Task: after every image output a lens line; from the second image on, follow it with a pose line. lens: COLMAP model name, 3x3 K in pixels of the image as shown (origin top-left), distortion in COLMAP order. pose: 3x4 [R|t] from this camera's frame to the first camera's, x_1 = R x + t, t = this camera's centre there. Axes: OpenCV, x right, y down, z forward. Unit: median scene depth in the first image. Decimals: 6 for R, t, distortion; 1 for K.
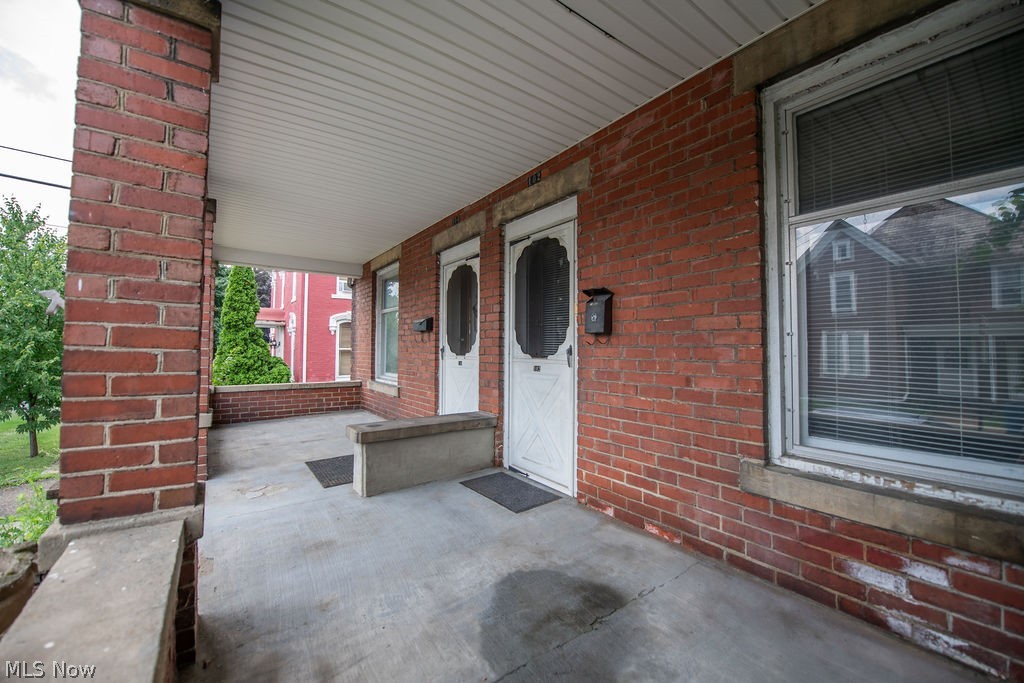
lens RADIAL K [[406.8, 0, 515.4], [0, 406.8, 336.5], [0, 0, 1]] dist [-0.012665, -0.004149]
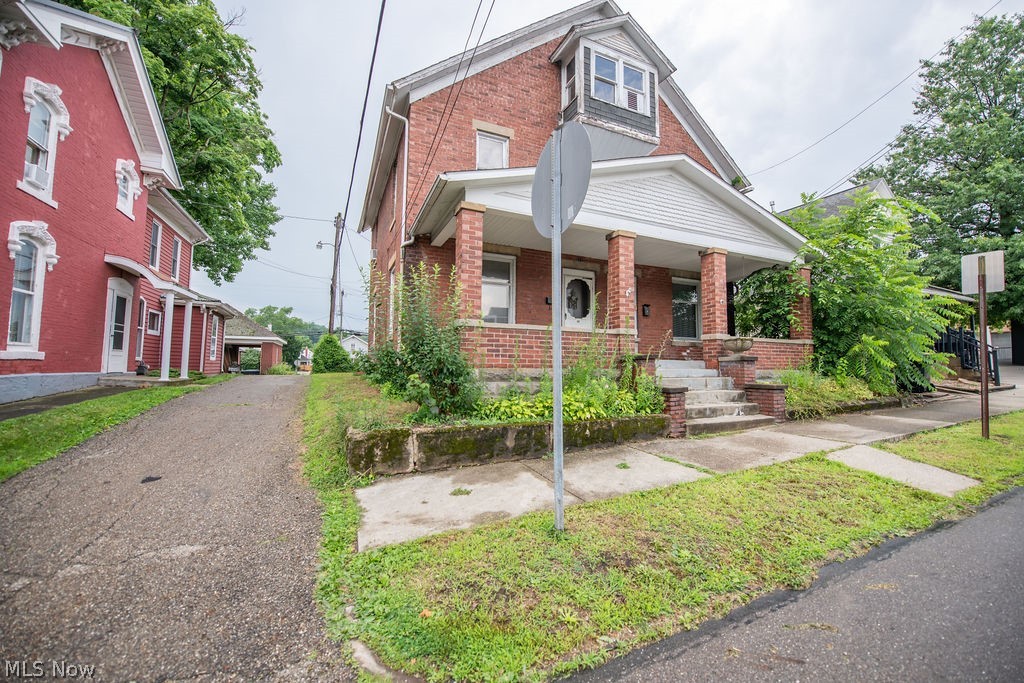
lens RADIAL K [[406.8, 0, 515.4], [0, 406.8, 336.5], [0, 0, 1]] dist [-0.012665, -0.004149]
pose [[0.197619, 0.060283, 0.978424, -2.296007], [-0.032001, 0.997972, -0.055024, 0.267258], [-0.979756, -0.020437, 0.199148, 0.847495]]
